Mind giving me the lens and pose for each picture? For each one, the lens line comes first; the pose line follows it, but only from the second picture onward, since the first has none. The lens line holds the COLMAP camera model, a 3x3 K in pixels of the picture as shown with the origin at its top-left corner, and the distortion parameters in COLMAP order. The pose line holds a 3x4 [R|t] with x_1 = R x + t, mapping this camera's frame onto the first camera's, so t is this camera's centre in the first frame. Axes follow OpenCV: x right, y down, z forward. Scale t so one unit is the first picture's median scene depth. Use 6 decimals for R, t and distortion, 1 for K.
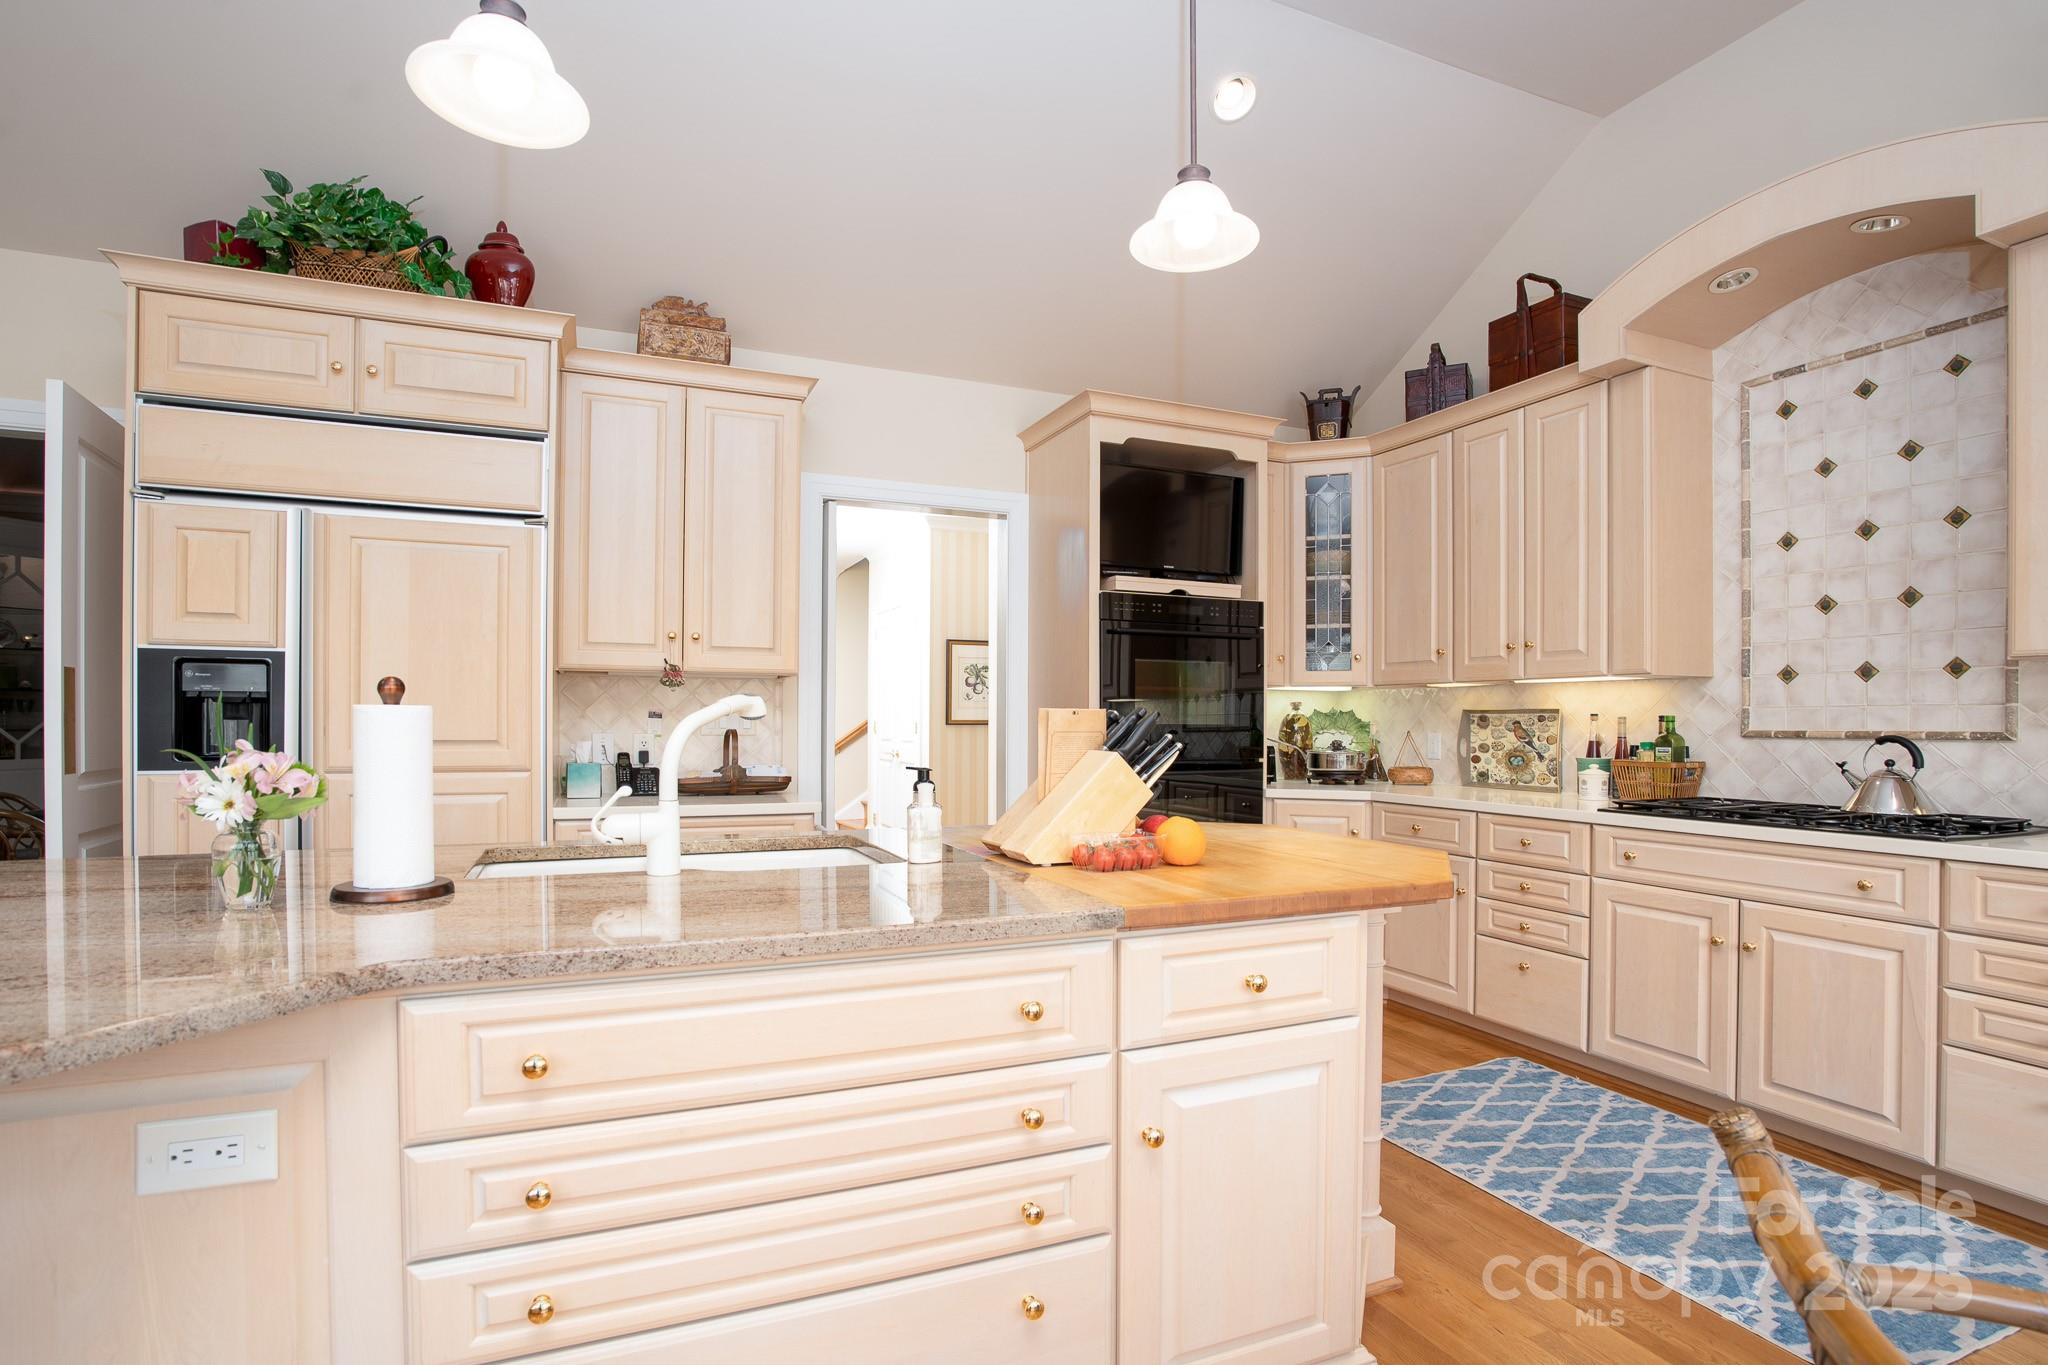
lens RADIAL K [[982.1, 0, 985.6], [0, 982.1, 722.3], [0, 0, 1]] dist [-0.046277, 0.013274]
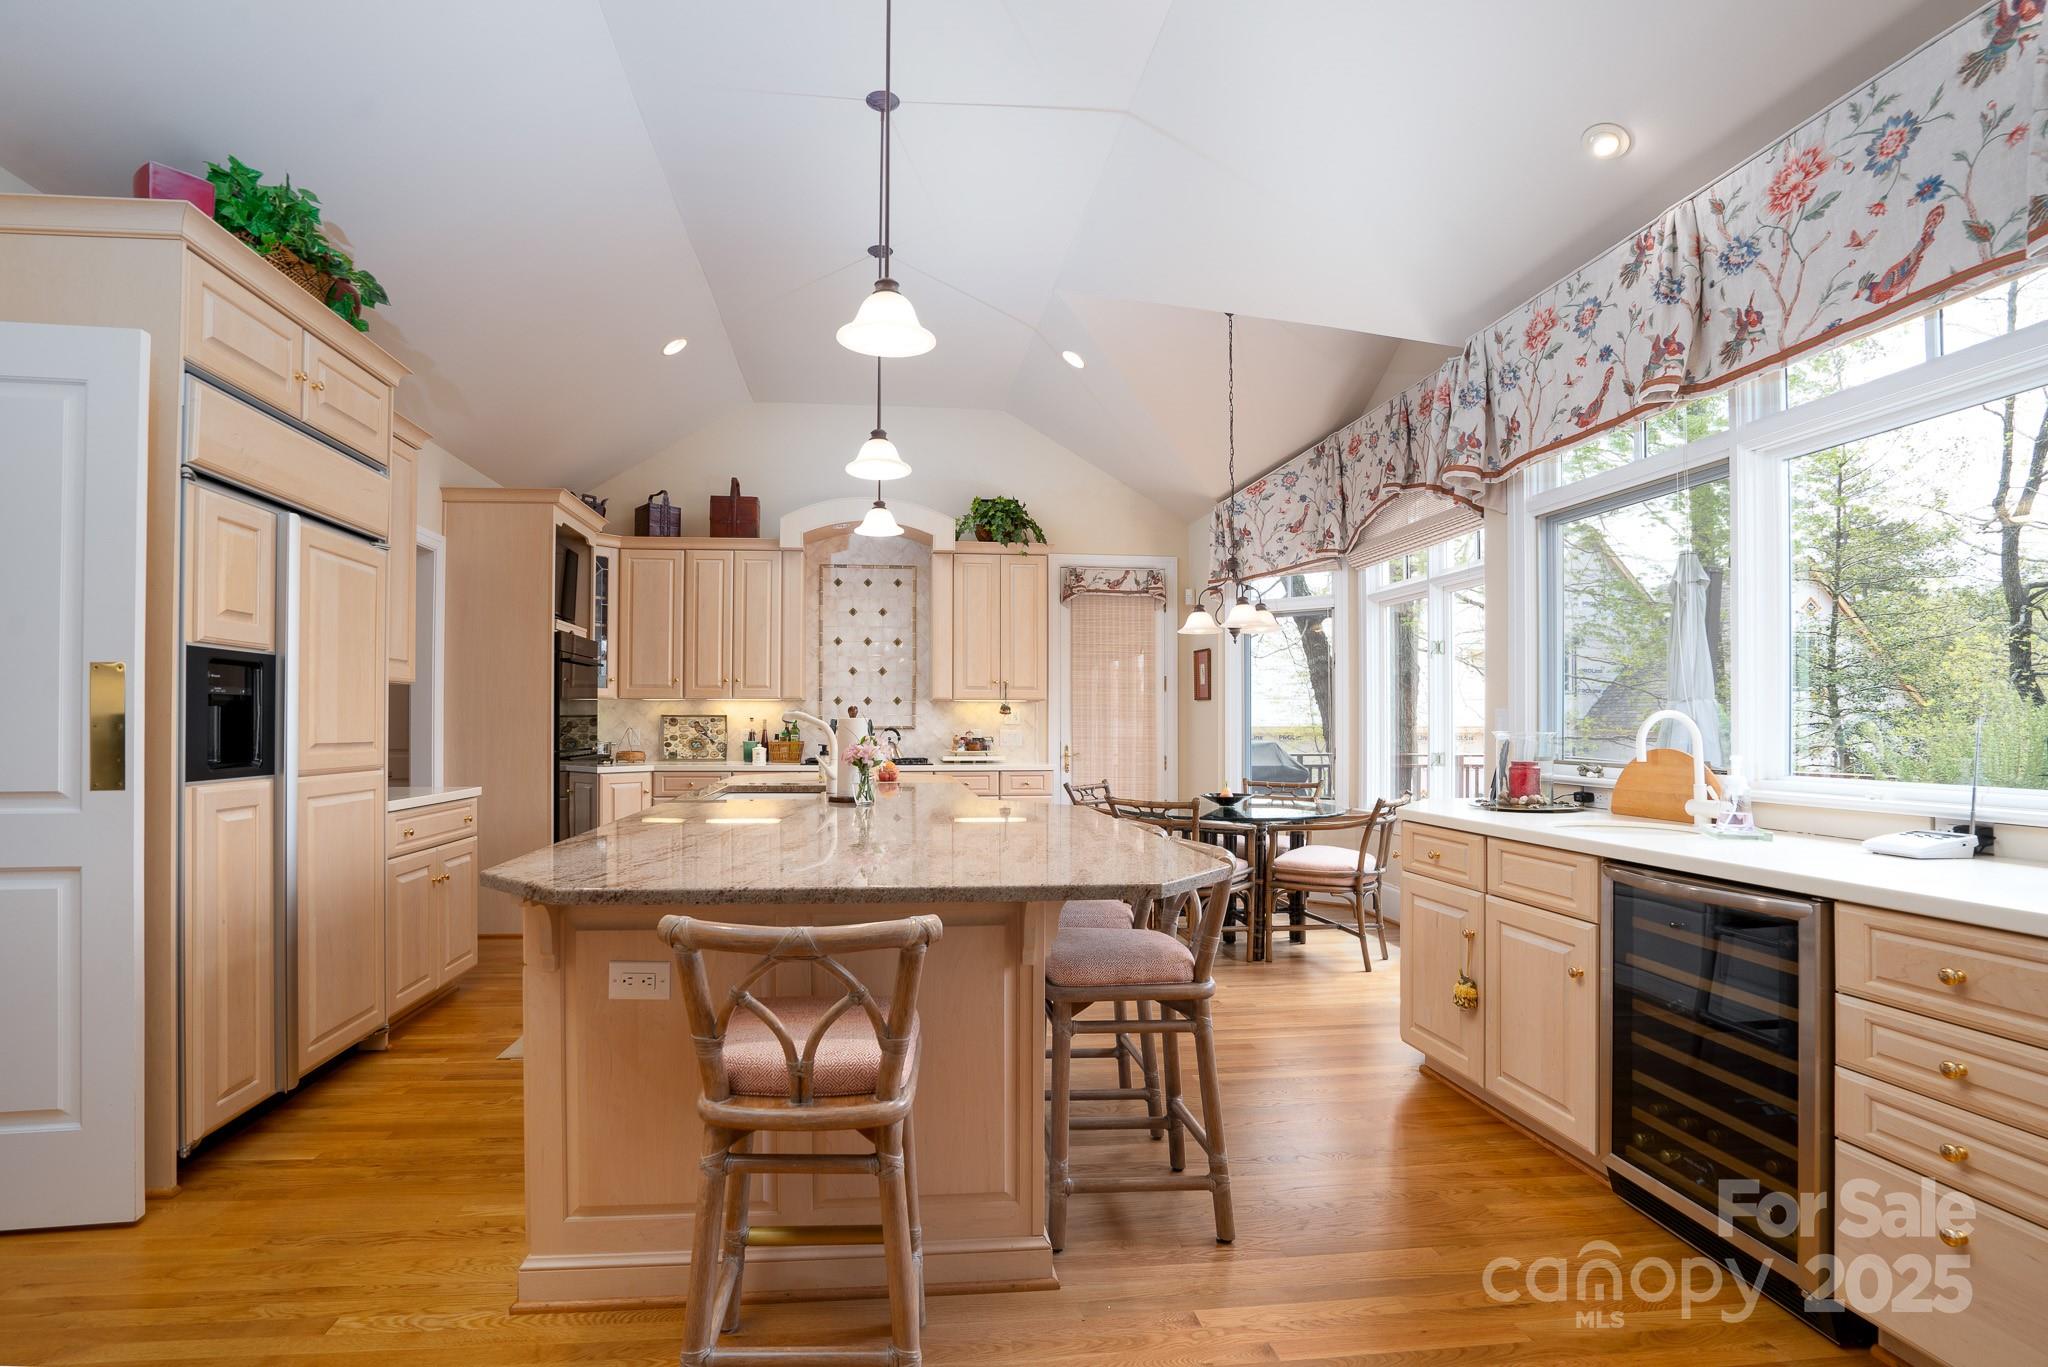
lens RADIAL K [[982.1, 0, 960.8], [0, 982.1, 711.6], [0, 0, 1]] dist [-0.046277, 0.013274]
pose [[0.305294, 0.007708, 0.952227, -1.196061], [0.000589, 0.999966, -0.008283, -0.005423], [-0.952258, 0.003090, 0.305279, 0.024782]]
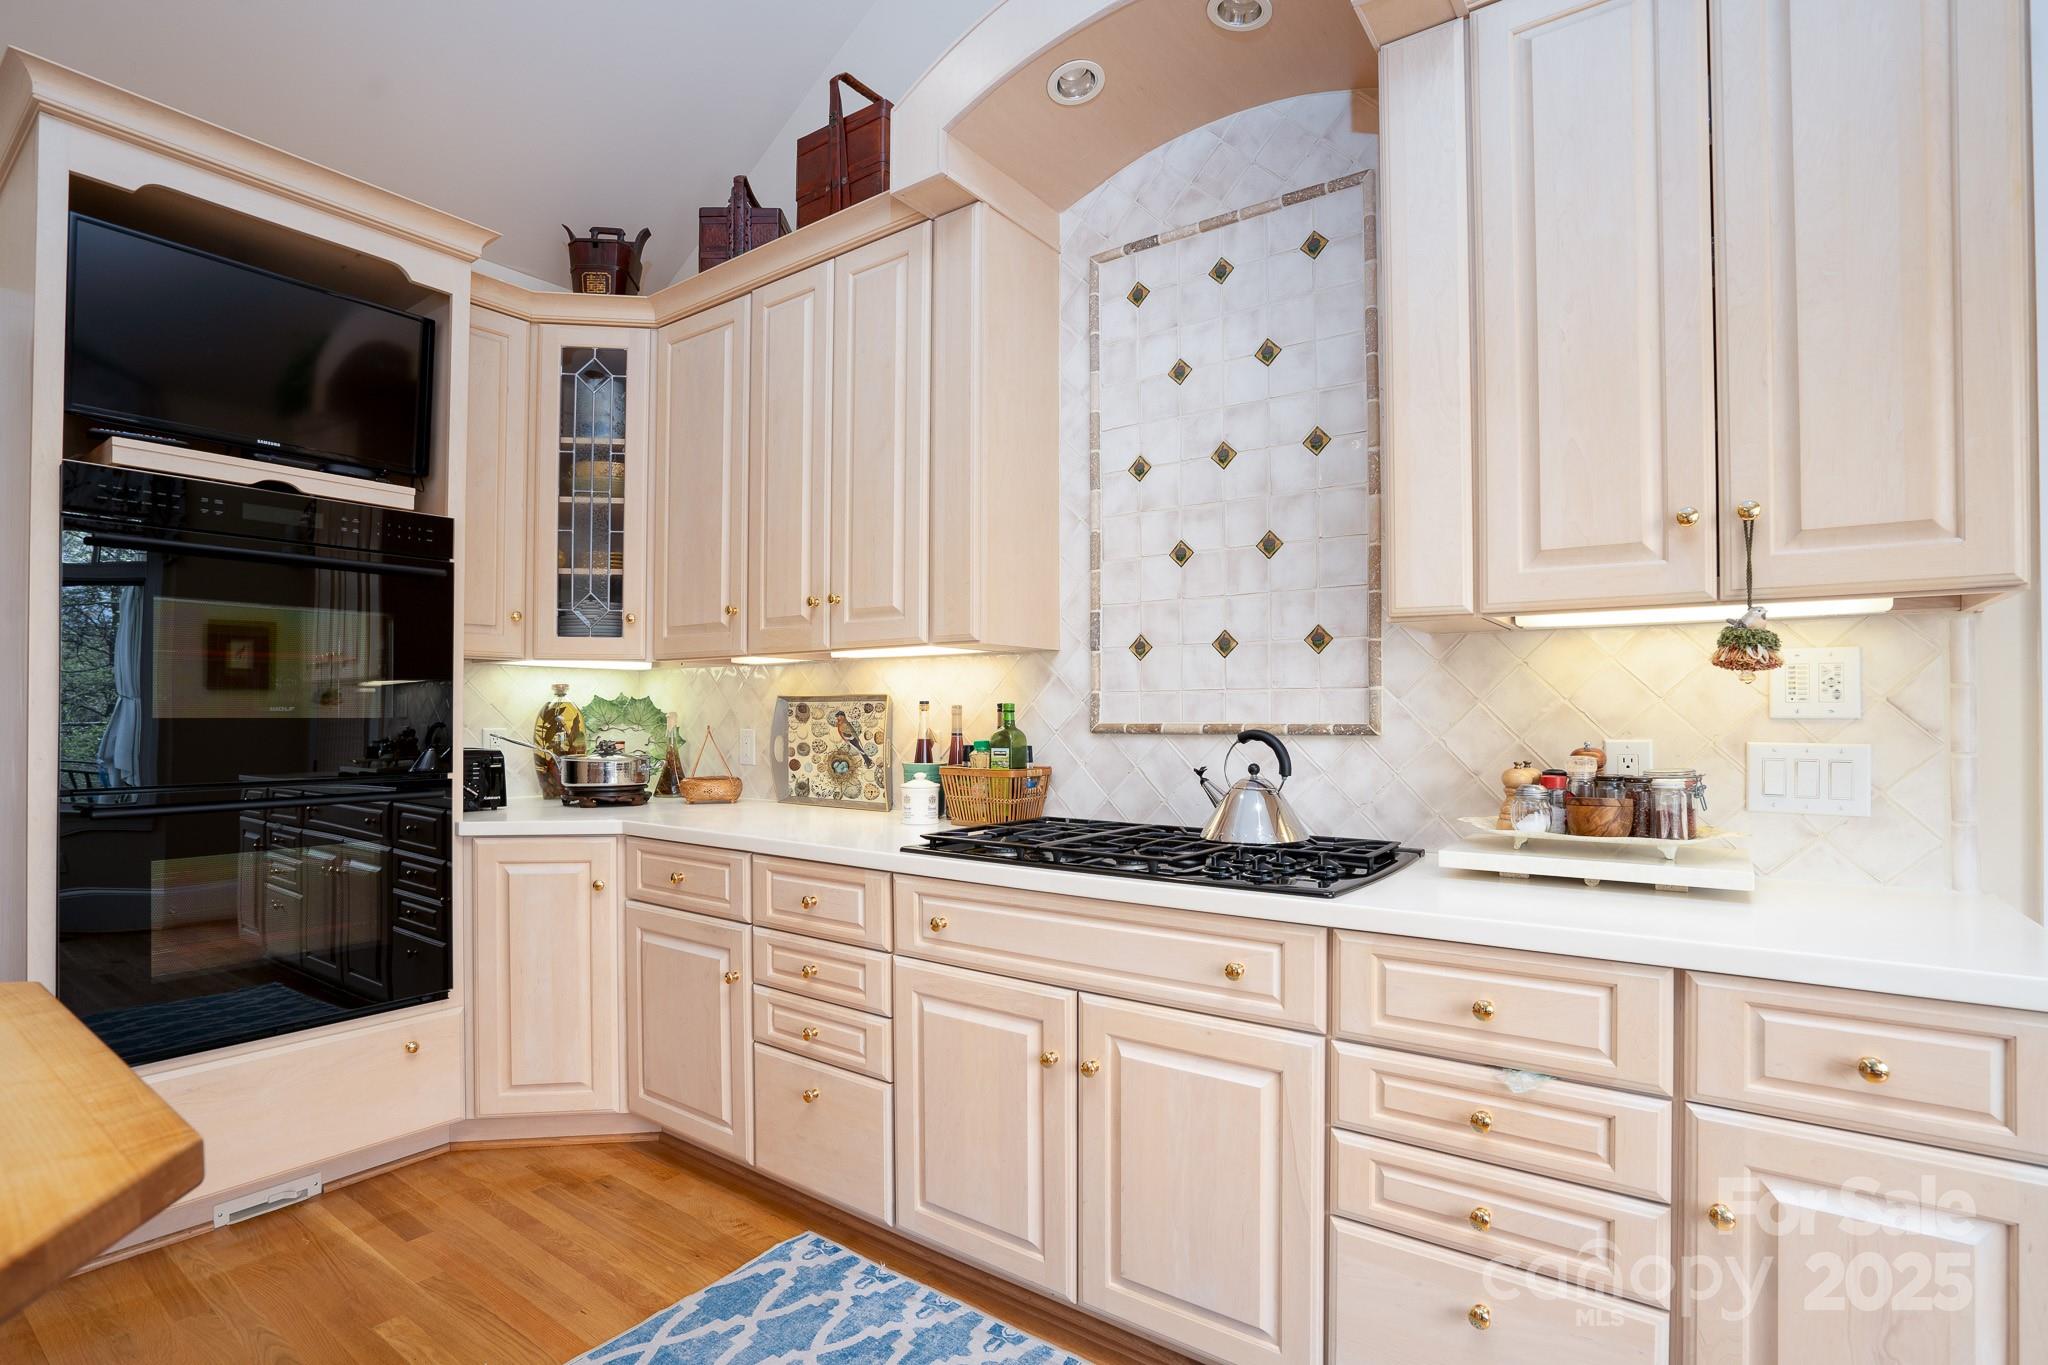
lens RADIAL K [[982.1, 0, 1007.5], [0, 982.1, 694.4], [0, 0, 1]] dist [-0.046277, 0.013274]
pose [[0.853539, 0.005583, 0.520999, 0.338236], [0.004417, 0.999829, -0.017950, -0.000457], [-0.521010, 0.017622, 0.853369, 0.386910]]
